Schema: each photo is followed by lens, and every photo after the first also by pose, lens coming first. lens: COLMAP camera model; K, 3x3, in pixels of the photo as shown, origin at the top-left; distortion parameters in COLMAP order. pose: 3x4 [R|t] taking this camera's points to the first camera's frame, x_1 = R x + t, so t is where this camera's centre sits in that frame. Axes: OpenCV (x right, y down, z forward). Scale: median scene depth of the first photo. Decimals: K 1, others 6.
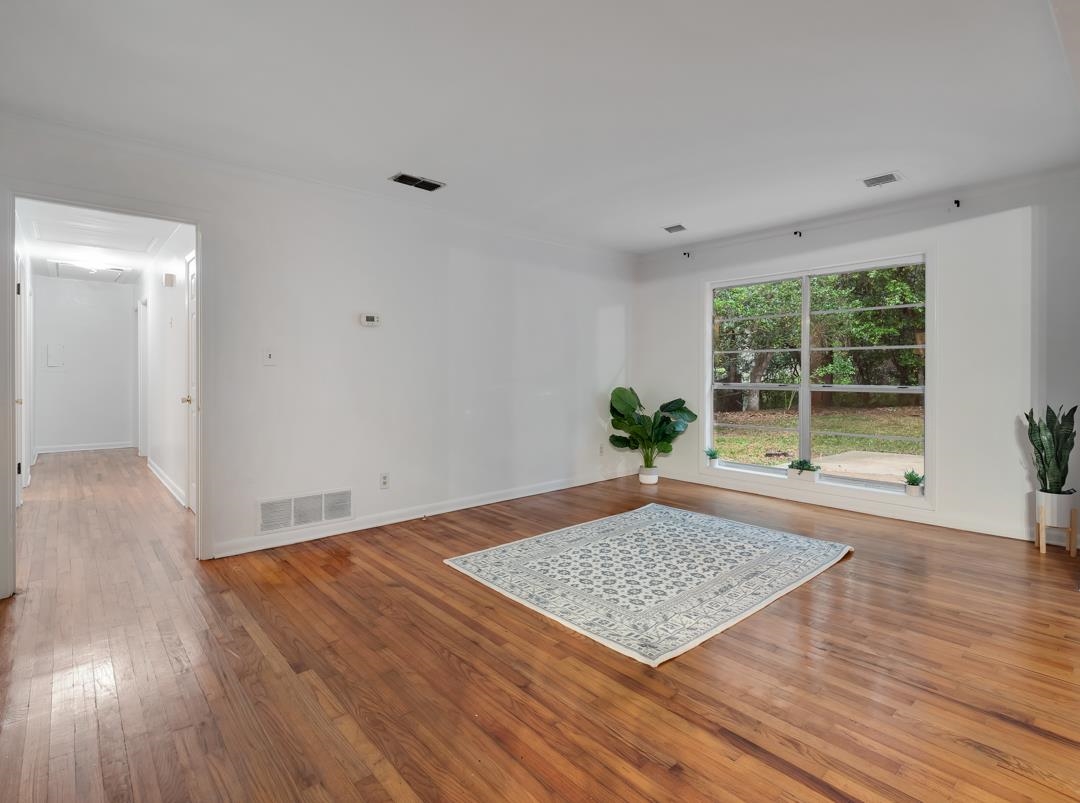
lens RADIAL K [[535.7, 0, 538.3], [0, 535.7, 380.9], [0, 0, 1]] dist [0.002841, -0.000997]
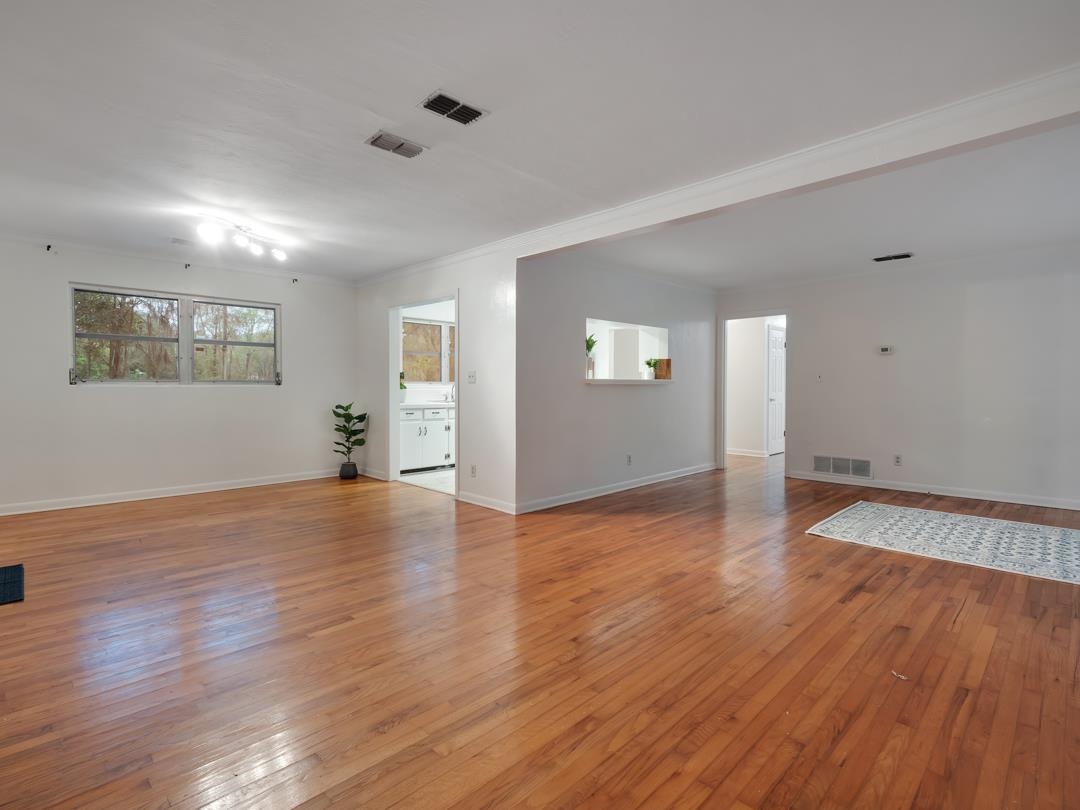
lens RADIAL K [[528.4, 0, 533.7], [0, 528.4, 387.3], [0, 0, 1]] dist [0.017906, -0.012695]
pose [[0.053888, 0.001045, -0.998546, 1.078723], [-0.012151, 0.999926, 0.000391, 0.001135], [0.998473, 0.012112, 0.053897, -0.064074]]
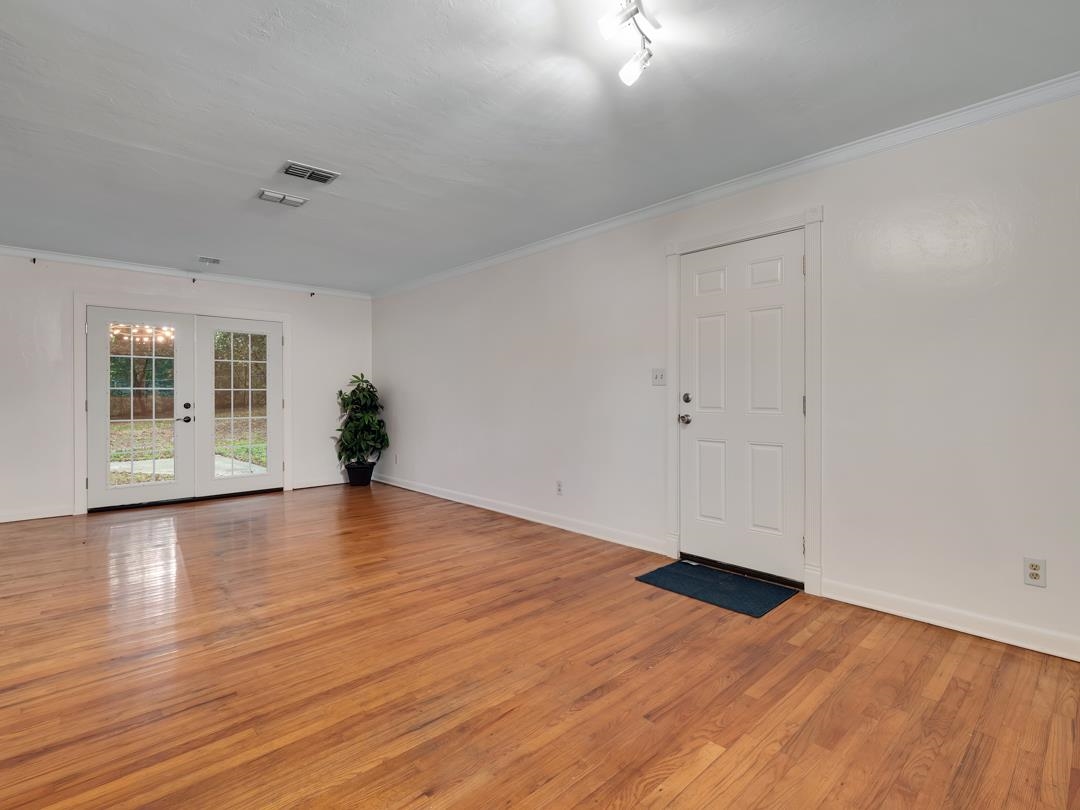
lens RADIAL K [[528.4, 0, 533.7], [0, 528.4, 387.3], [0, 0, 1]] dist [0.017906, -0.012695]
pose [[-0.018483, 0.012602, 0.999750, -0.423286], [0.014442, 0.999820, -0.012336, 0.005715], [-0.999725, 0.014210, -0.018662, -0.516743]]
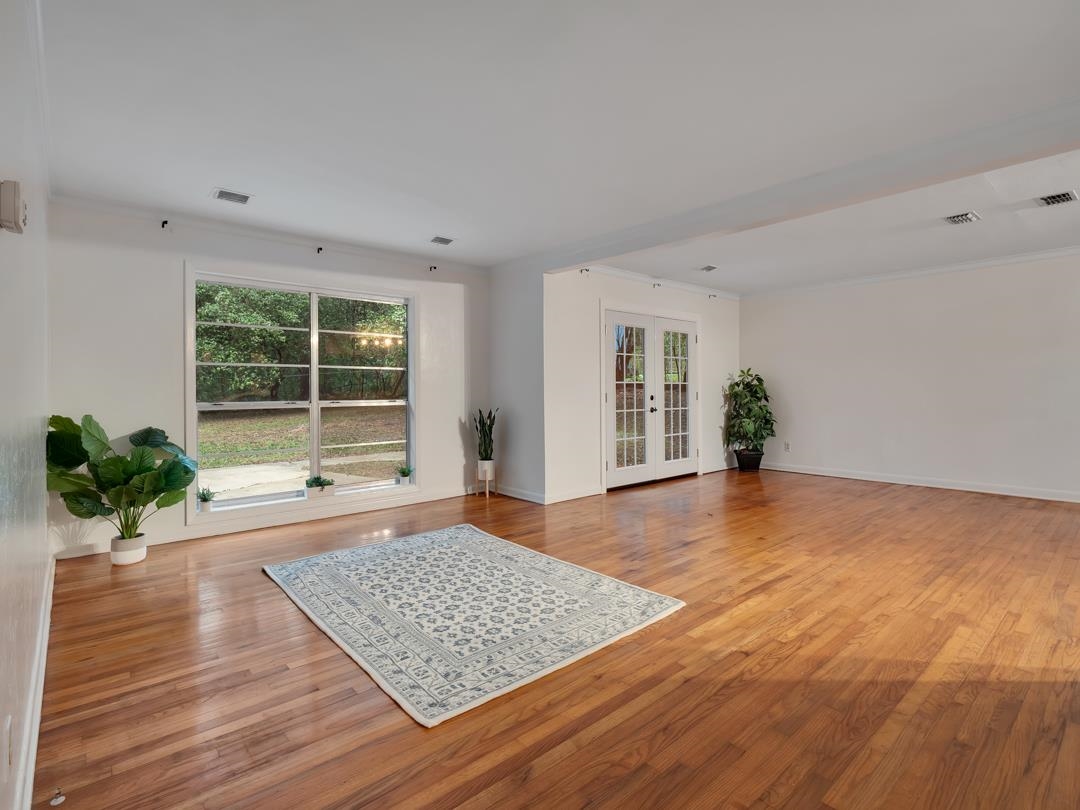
lens RADIAL K [[528.4, 0, 533.7], [0, 528.4, 387.3], [0, 0, 1]] dist [0.017906, -0.012695]
pose [[0.011470, 0.001495, 0.999933, -0.570412], [0.018199, 0.999833, -0.001704, -0.011110], [-0.999769, 0.018217, 0.011441, 0.684737]]
